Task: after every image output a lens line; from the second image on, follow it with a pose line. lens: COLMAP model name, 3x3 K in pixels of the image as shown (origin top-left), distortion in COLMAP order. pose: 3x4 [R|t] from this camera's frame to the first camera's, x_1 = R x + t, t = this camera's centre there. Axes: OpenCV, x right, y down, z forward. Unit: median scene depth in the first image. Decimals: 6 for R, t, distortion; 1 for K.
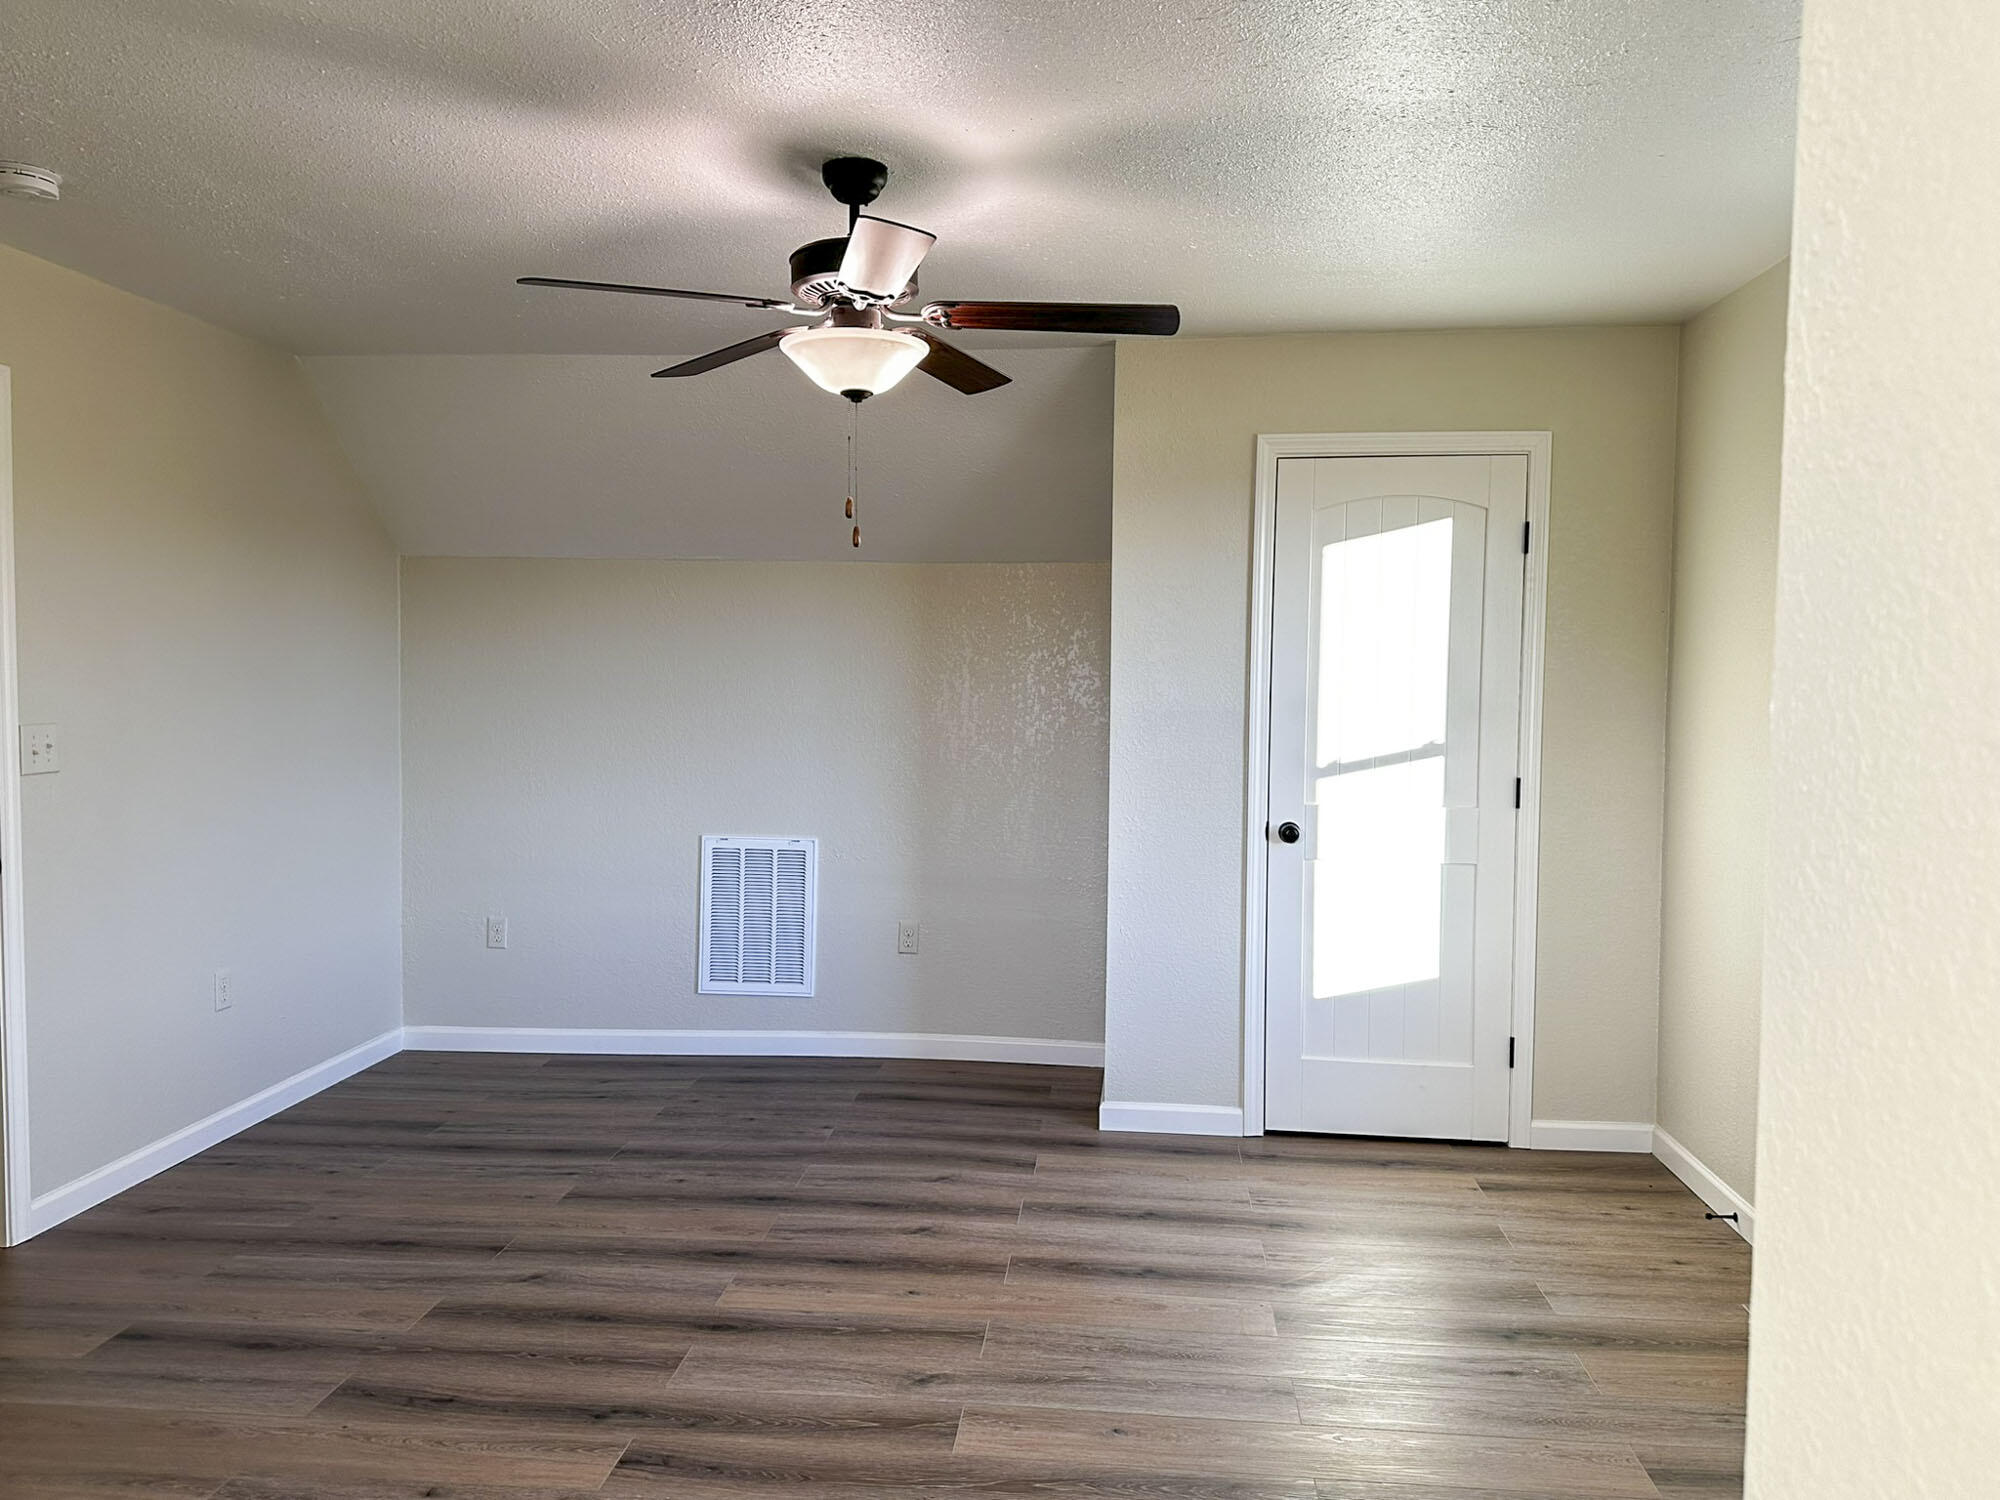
lens RADIAL K [[1437.2, 0, 992.3], [0, 1437.2, 700.9], [0, 0, 1]] dist [-0.003542, -0.003828]
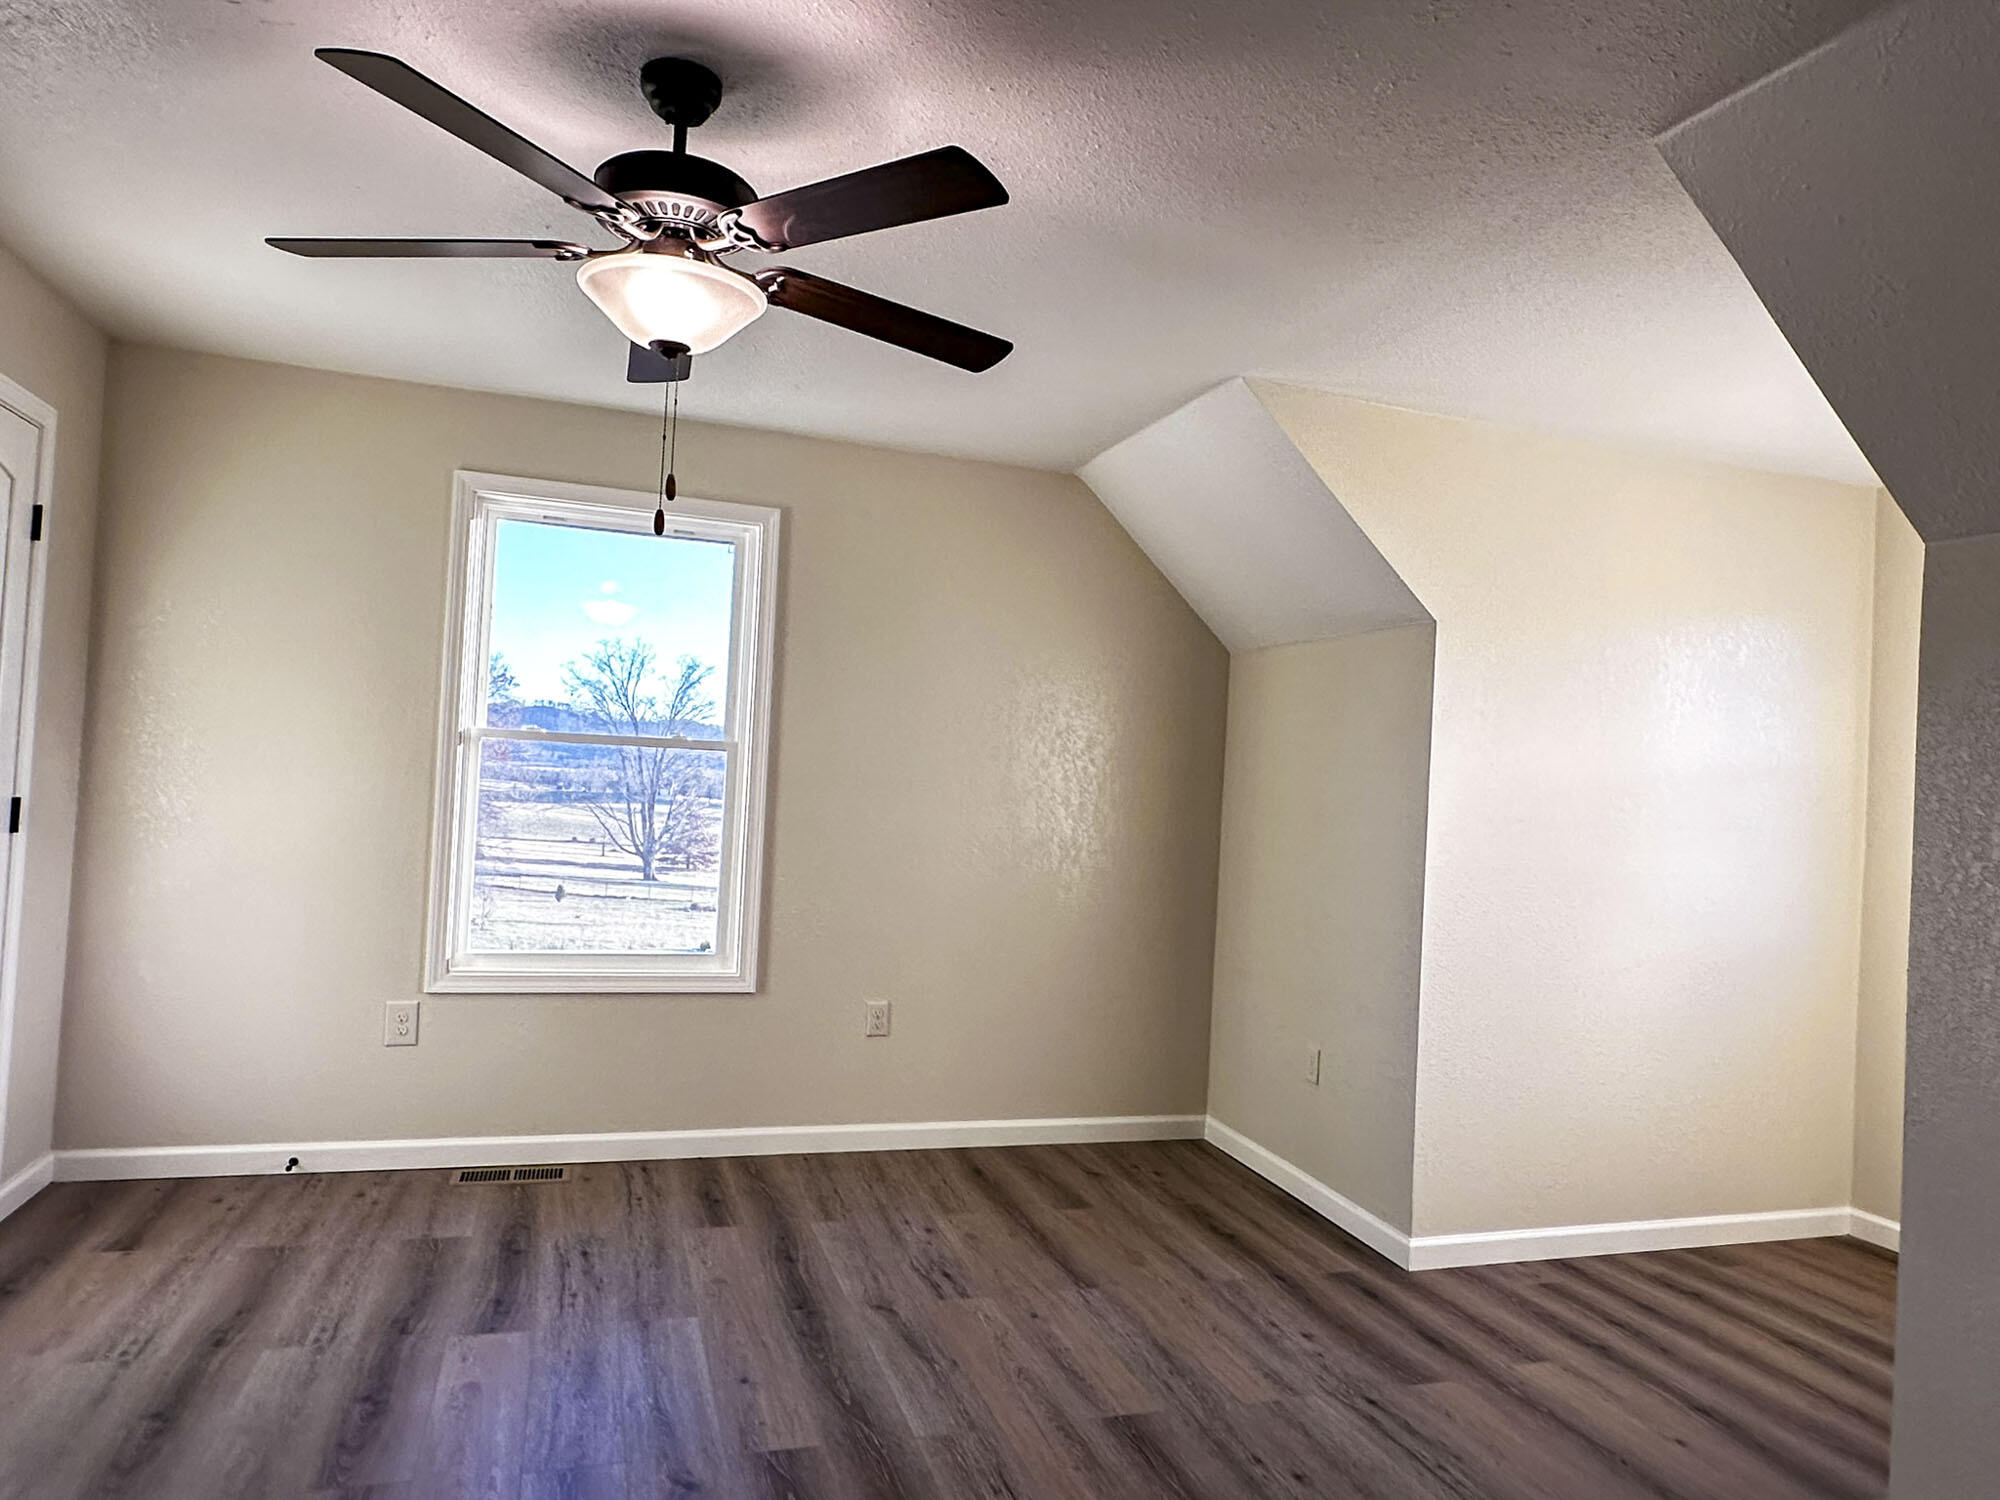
lens RADIAL K [[1284.1, 0, 1002.2], [0, 1284.1, 758.6], [0, 0, 1]] dist [-0.011658, 0.002605]
pose [[-0.405158, -0.021145, 0.914002, -0.614358], [-0.049956, 0.998751, 0.000961, -0.001432], [-0.912881, -0.045271, -0.405708, 0.827943]]
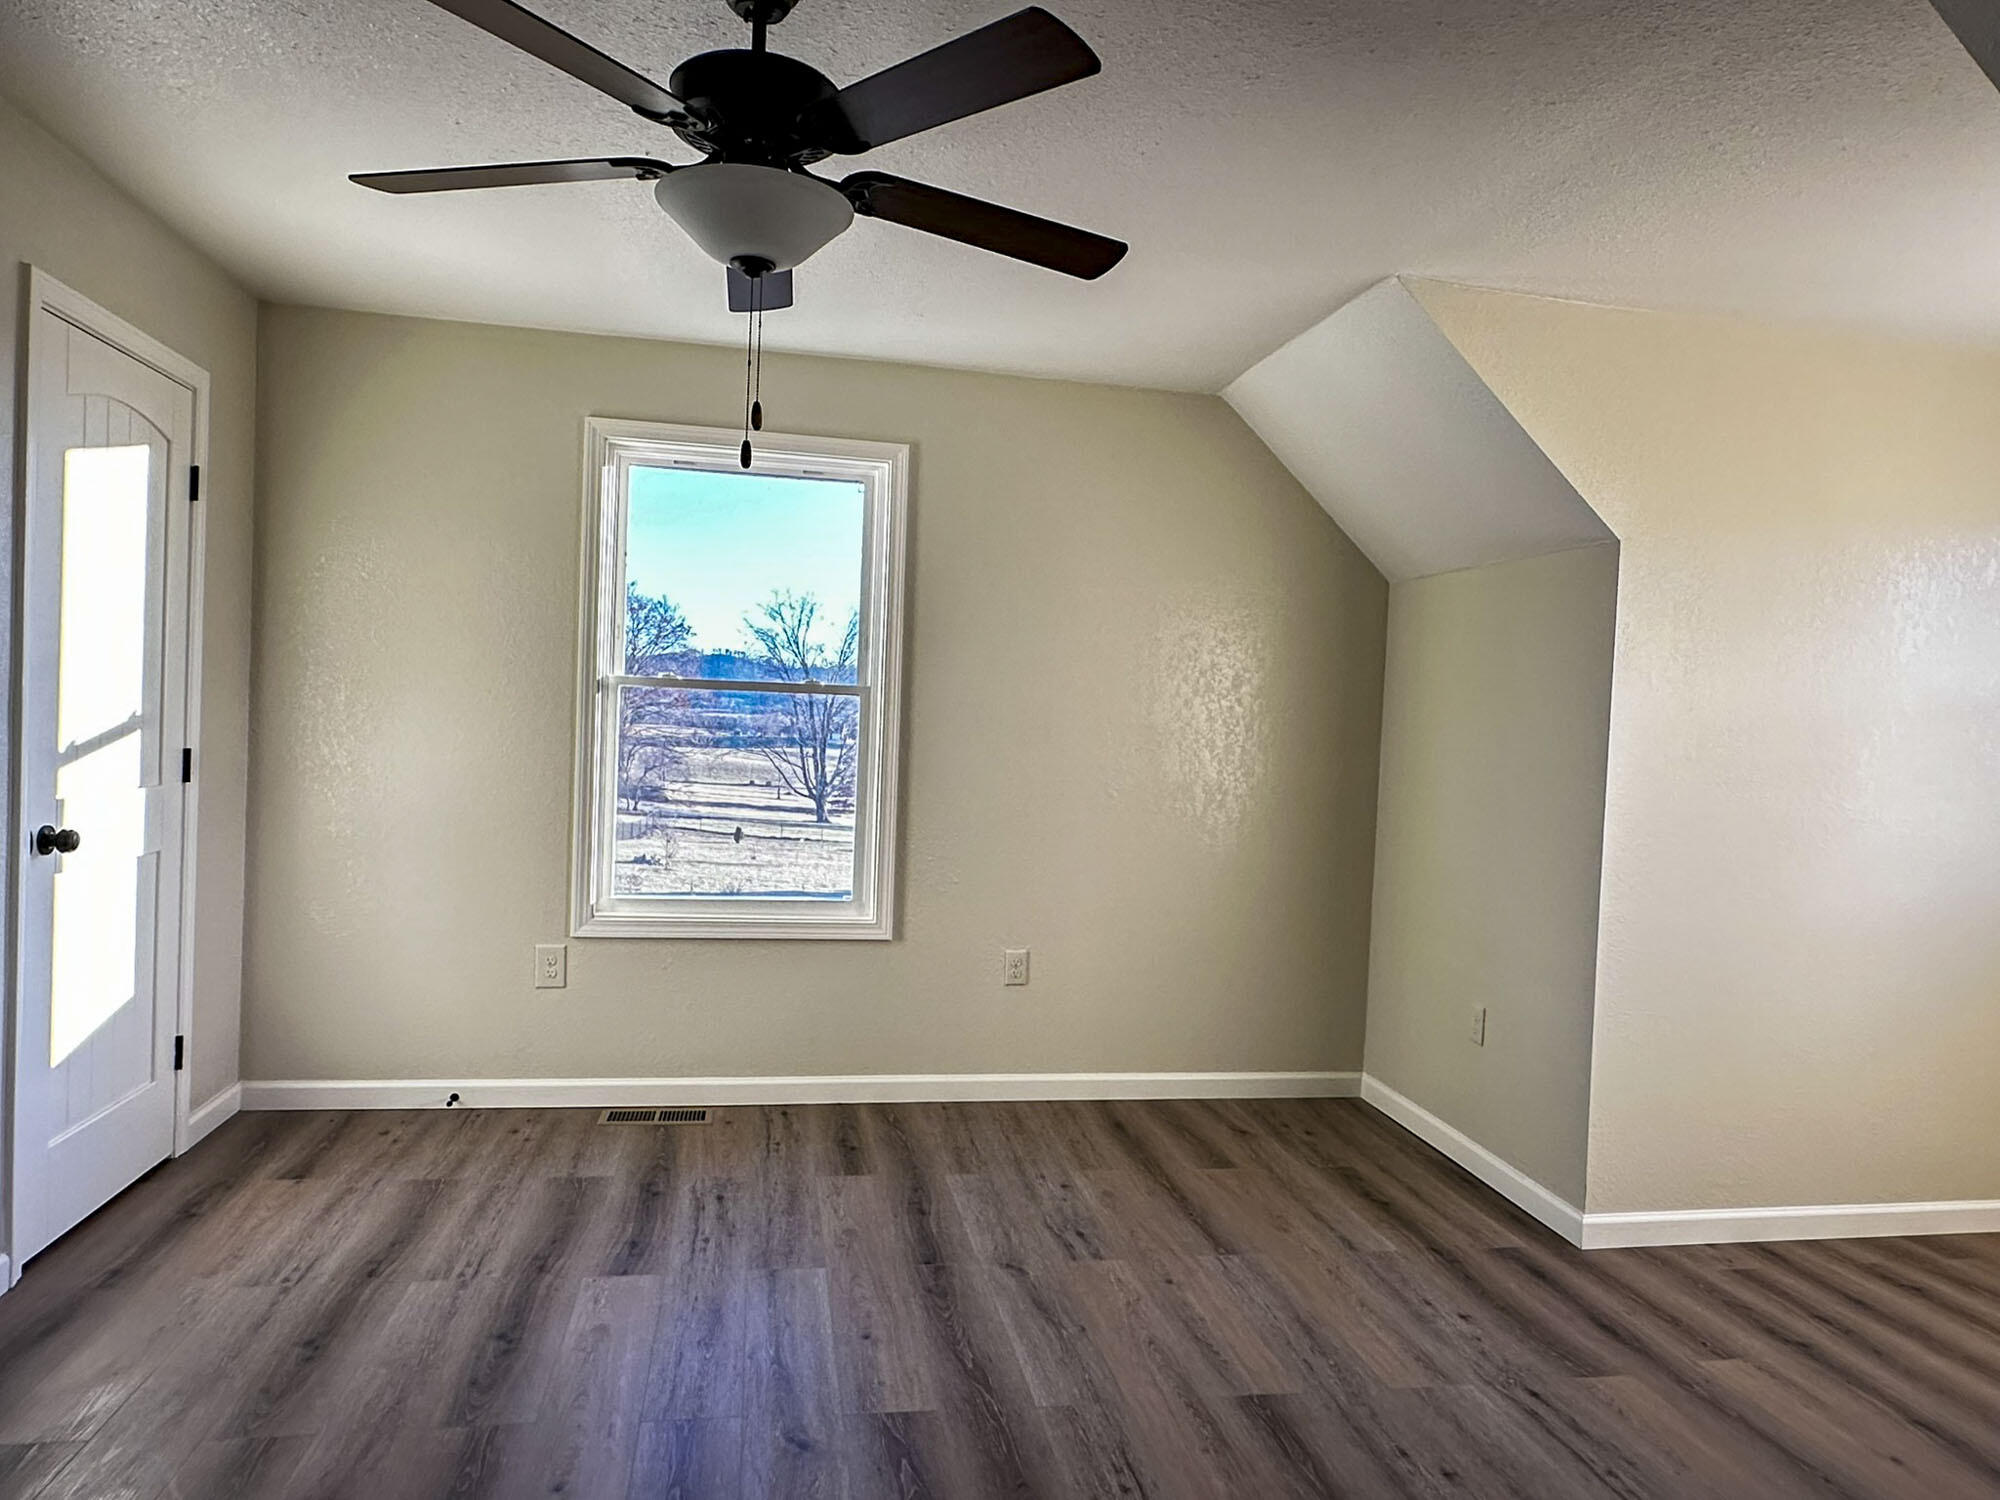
lens RADIAL K [[1284.1, 0, 997.1], [0, 1284.1, 760.8], [0, 0, 1]] dist [-0.011658, 0.002605]
pose [[-0.281115, -0.061718, 0.957687, -0.585687], [-0.037020, 0.997885, 0.053442, -0.002094], [-0.958960, -0.020430, -0.282805, 0.792637]]
